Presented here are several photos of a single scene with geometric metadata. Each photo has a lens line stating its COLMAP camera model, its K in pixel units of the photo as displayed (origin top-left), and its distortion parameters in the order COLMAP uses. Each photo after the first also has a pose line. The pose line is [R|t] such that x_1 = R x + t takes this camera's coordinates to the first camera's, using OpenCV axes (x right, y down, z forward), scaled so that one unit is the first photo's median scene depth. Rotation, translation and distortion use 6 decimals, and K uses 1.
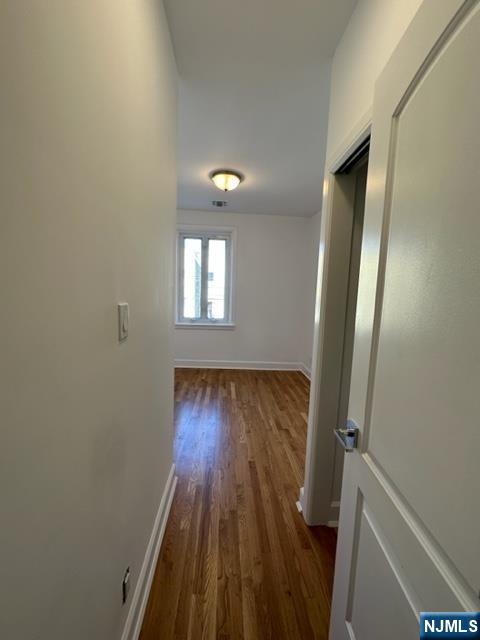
lens RADIAL K [[265.1, 0, 240.0], [0, 265.1, 320.0], [0, 0, 1]] dist [0.026752, -0.000281]
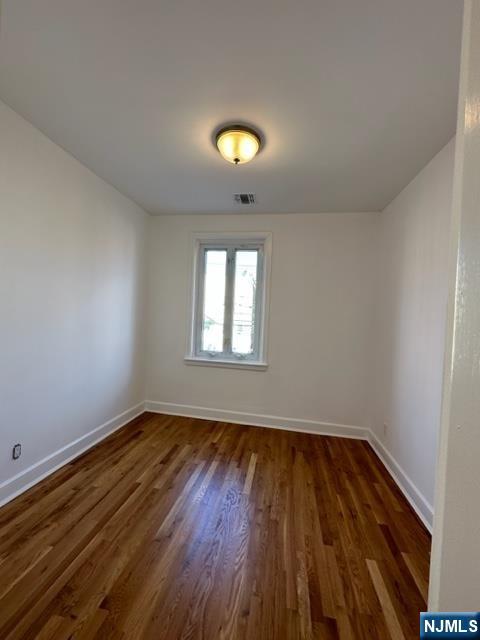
lens RADIAL K [[265.1, 0, 240.0], [0, 265.1, 320.0], [0, 0, 1]] dist [0.026752, -0.000281]
pose [[0.973638, 0.016502, -0.227502, 0.086510], [-0.040524, 0.994027, -0.101327, -0.030215], [0.224471, 0.107875, 0.968491, 0.332831]]
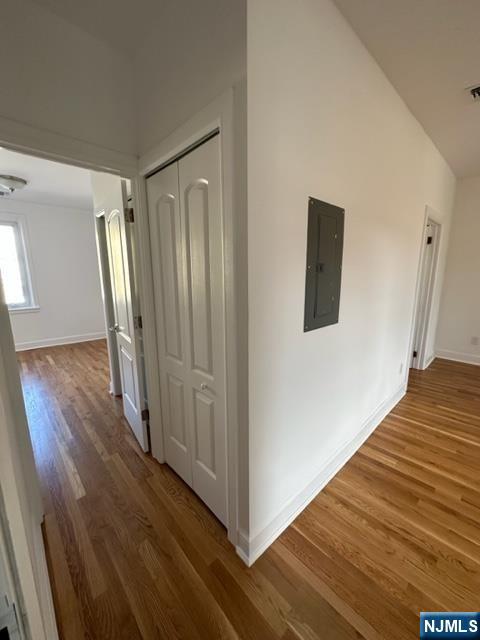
lens RADIAL K [[258.6, 0, 240.0], [0, 258.6, 320.0], [0, 0, 1]] dist [-0.000365, -0.000058]
pose [[0.775649, -0.155859, 0.611618, -0.046883], [0.104861, 0.987386, 0.118632, 0.038672], [-0.622393, -0.027882, 0.782208, -0.426724]]
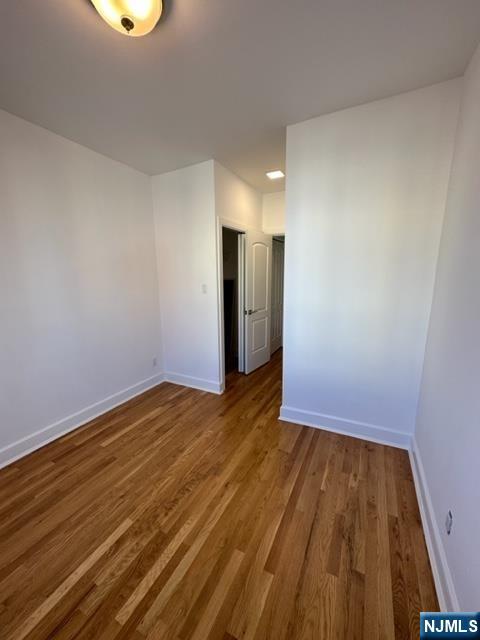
lens RADIAL K [[258.6, 0, 240.0], [0, 258.6, 320.0], [0, 0, 1]] dist [-0.000365, -0.000058]
pose [[-0.868840, -0.115913, 0.481332, -0.337000], [0.034171, 0.955849, 0.291865, -0.154850], [-0.493912, 0.270032, -0.826519, 1.078964]]
